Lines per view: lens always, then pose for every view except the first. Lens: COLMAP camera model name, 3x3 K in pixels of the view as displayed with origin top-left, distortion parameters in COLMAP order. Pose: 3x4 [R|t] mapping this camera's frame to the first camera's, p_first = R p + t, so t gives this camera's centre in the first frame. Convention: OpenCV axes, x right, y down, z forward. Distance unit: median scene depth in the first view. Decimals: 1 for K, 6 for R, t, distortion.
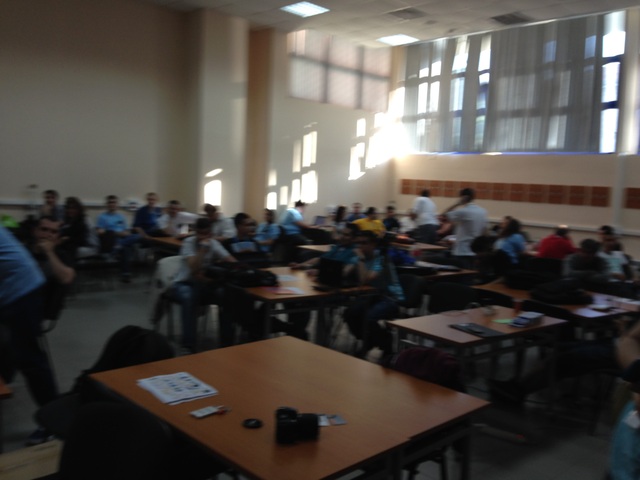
lens RADIAL K [[593.9, 0, 317.5], [0, 593.9, 235.7], [0, 0, 1]] dist [0.113132, -0.187062]
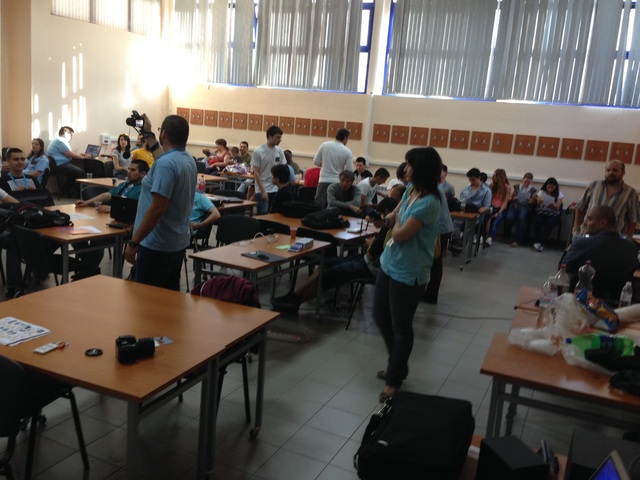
lens RADIAL K [[592.7, 0, 322.7], [0, 592.7, 241.3], [0, 0, 1]] dist [0.113854, -0.190494]
pose [[0.926087, -0.056049, 0.373123, -0.058225], [0.002914, 0.989938, 0.141471, -0.035950], [-0.377298, -0.129927, 0.916933, -0.117420]]
